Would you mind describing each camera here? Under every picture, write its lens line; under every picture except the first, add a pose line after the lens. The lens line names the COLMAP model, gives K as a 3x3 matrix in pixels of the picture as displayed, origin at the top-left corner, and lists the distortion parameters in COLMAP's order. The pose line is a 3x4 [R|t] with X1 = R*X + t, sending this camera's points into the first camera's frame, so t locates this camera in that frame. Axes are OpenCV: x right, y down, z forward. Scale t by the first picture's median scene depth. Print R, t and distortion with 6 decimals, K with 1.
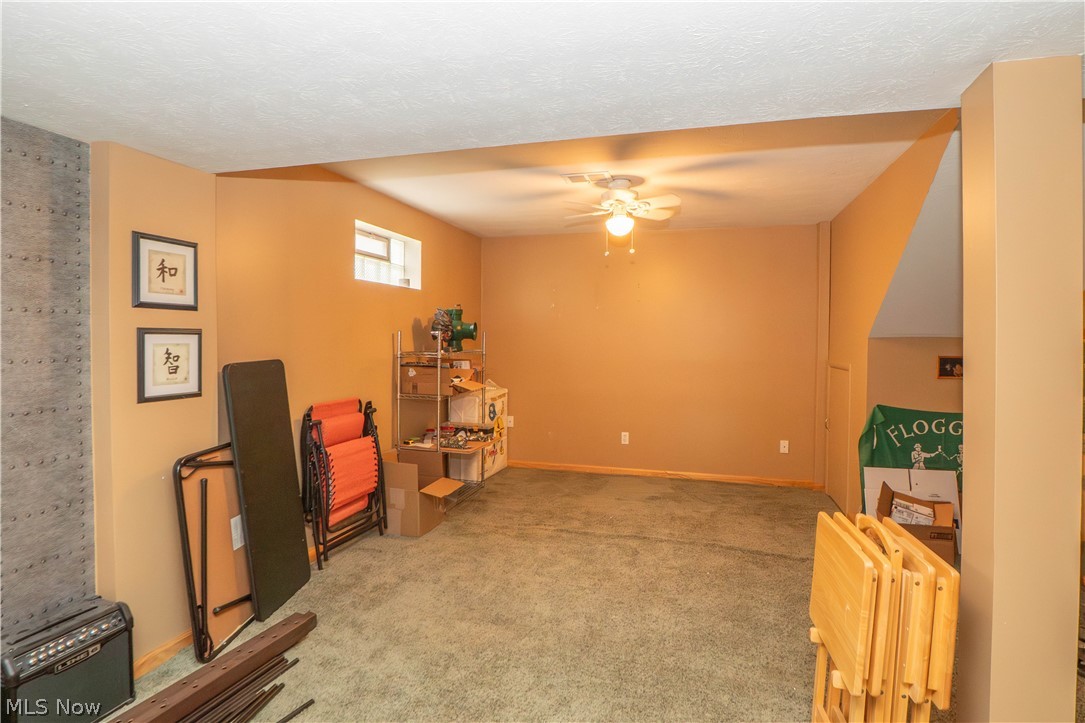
lens RADIAL K [[554.8, 0, 515.9], [0, 554.8, 365.1], [0, 0, 1]] dist [-0.031564, 0.004953]
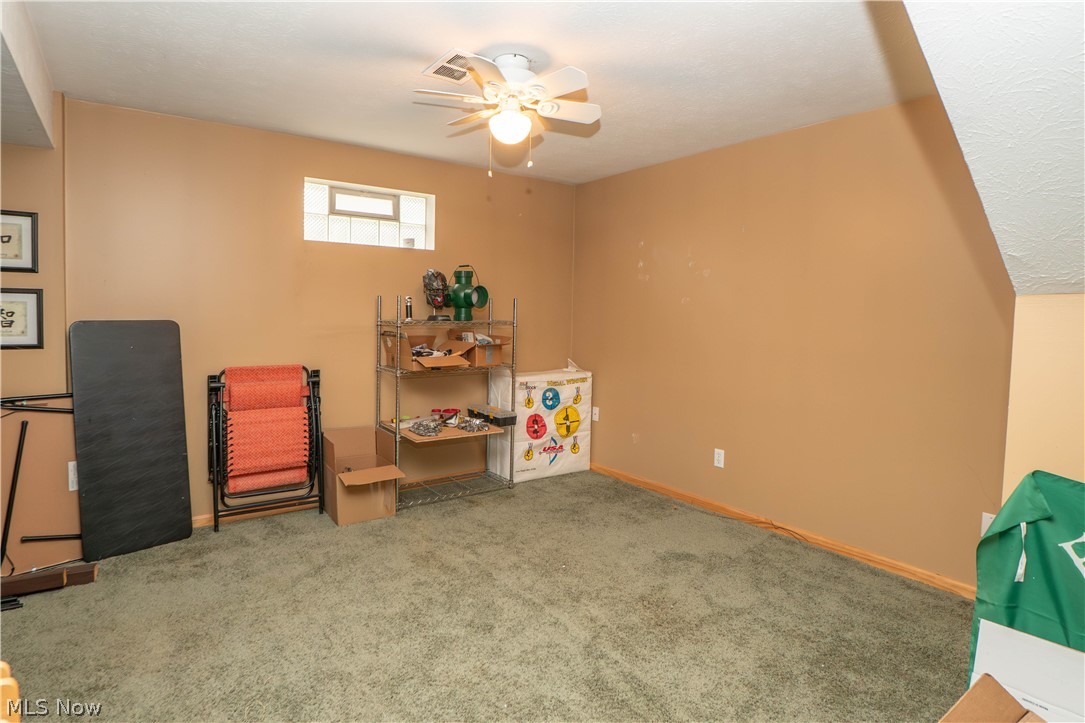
lens RADIAL K [[554.8, 0, 540.9], [0, 554.8, 353.7], [0, 0, 1]] dist [-0.031564, 0.004953]
pose [[0.792479, 0.050831, -0.607777, 0.610833], [-0.041910, 0.998704, 0.028879, -0.005413], [0.608457, 0.002586, 0.793583, 0.490353]]
